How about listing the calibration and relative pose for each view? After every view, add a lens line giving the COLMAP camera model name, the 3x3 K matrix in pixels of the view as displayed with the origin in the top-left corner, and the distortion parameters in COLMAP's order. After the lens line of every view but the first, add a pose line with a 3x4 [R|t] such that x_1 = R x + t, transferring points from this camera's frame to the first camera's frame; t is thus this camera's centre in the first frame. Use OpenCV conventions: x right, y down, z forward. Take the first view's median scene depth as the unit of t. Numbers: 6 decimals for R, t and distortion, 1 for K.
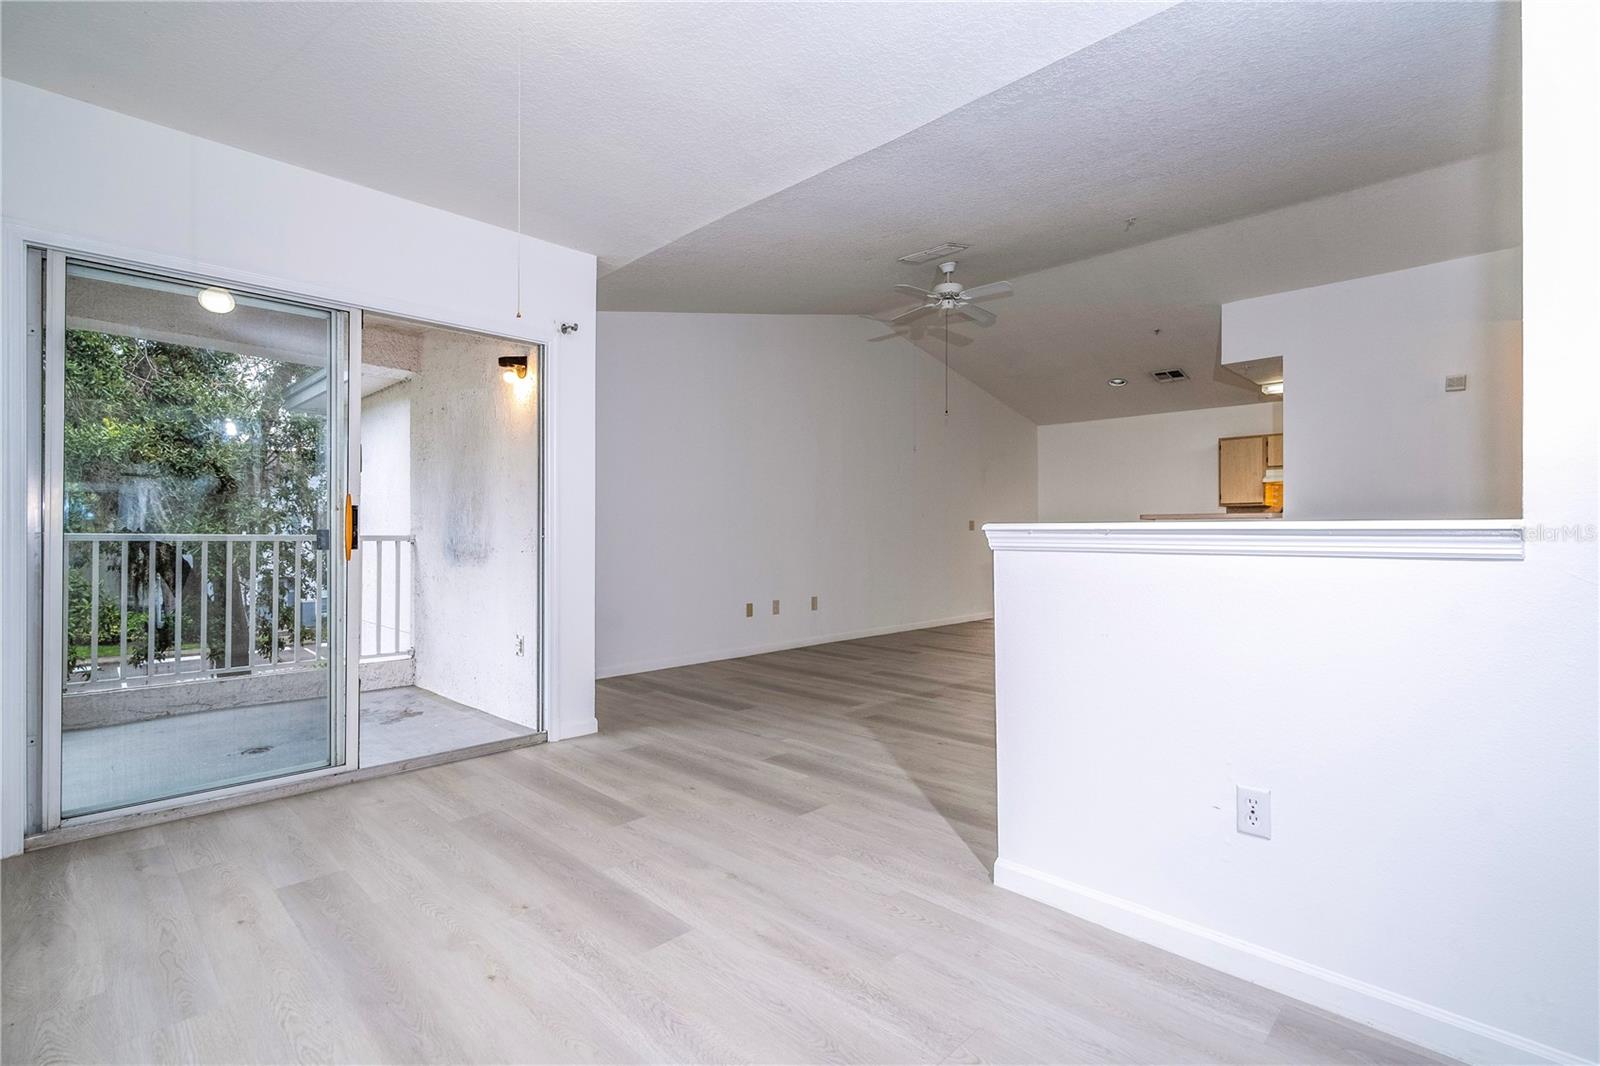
lens RADIAL K [[725.5, 0, 802.2], [0, 725.5, 534.3], [0, 0, 1]] dist [-0.002934, -0.000090]
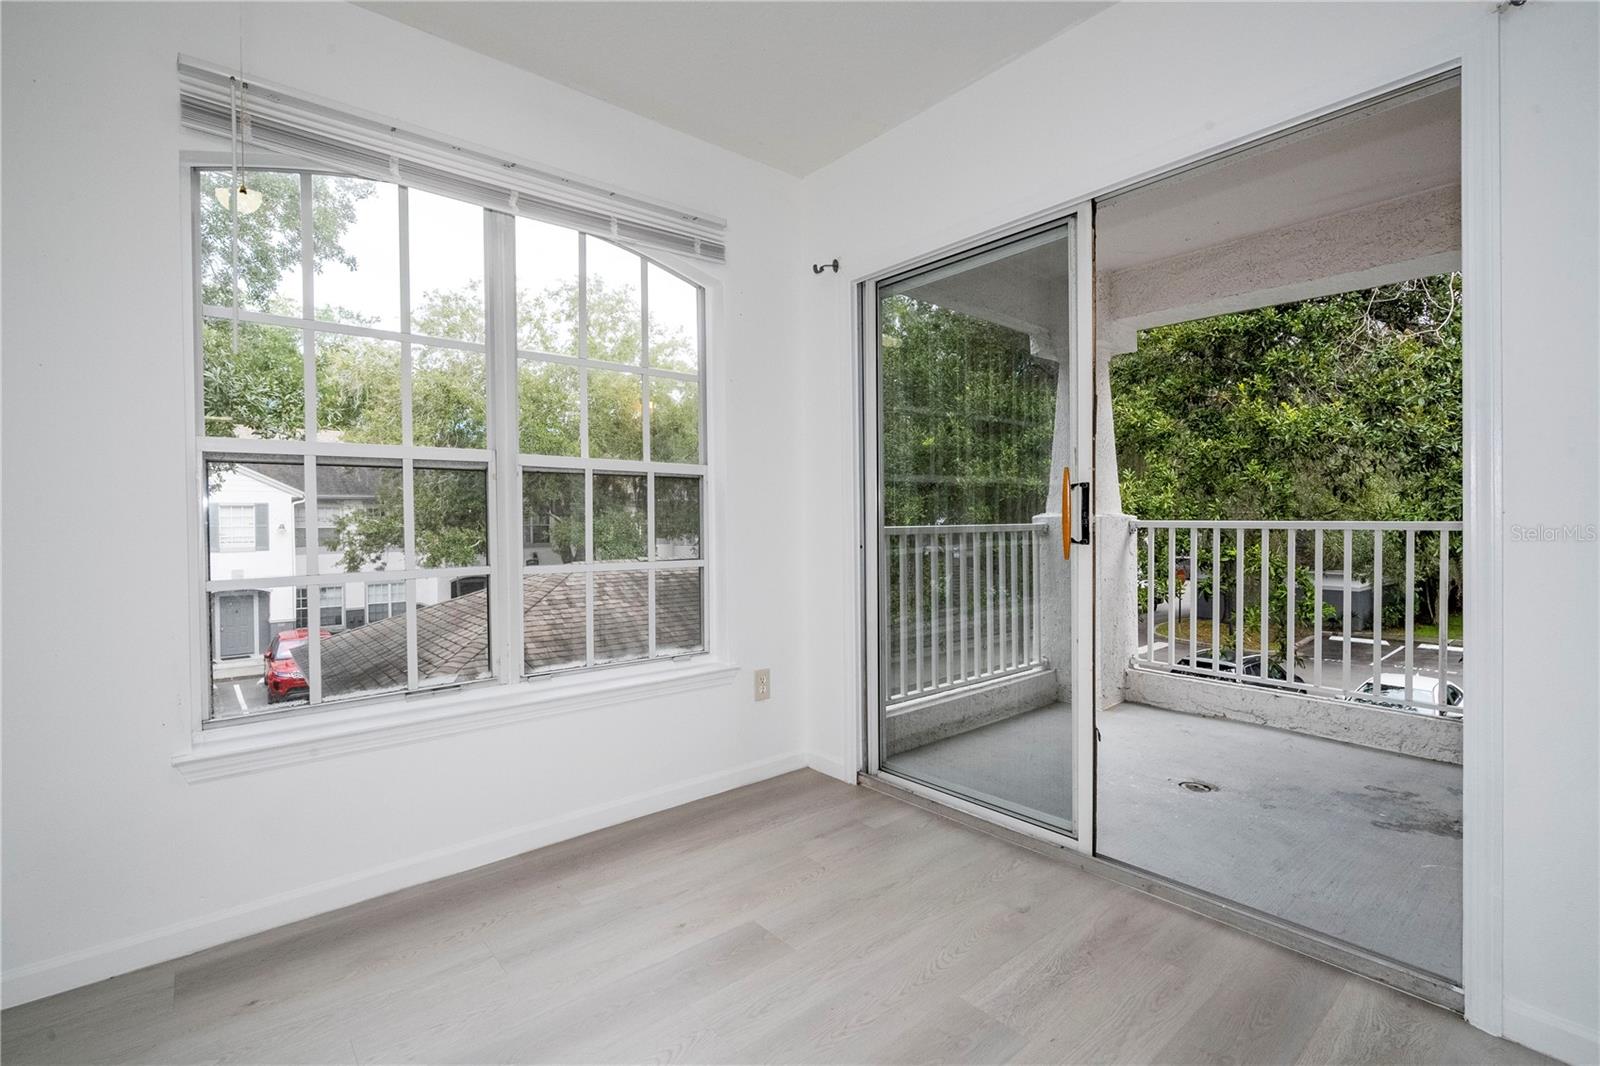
lens RADIAL K [[725.5, 0, 802.3], [0, 725.5, 529.7], [0, 0, 1]] dist [-0.002934, -0.000090]
pose [[-0.085814, 0.012208, -0.996236, 0.117048], [0.009732, 0.999887, 0.011415, -0.004419], [0.996264, -0.008716, -0.085923, 0.834020]]
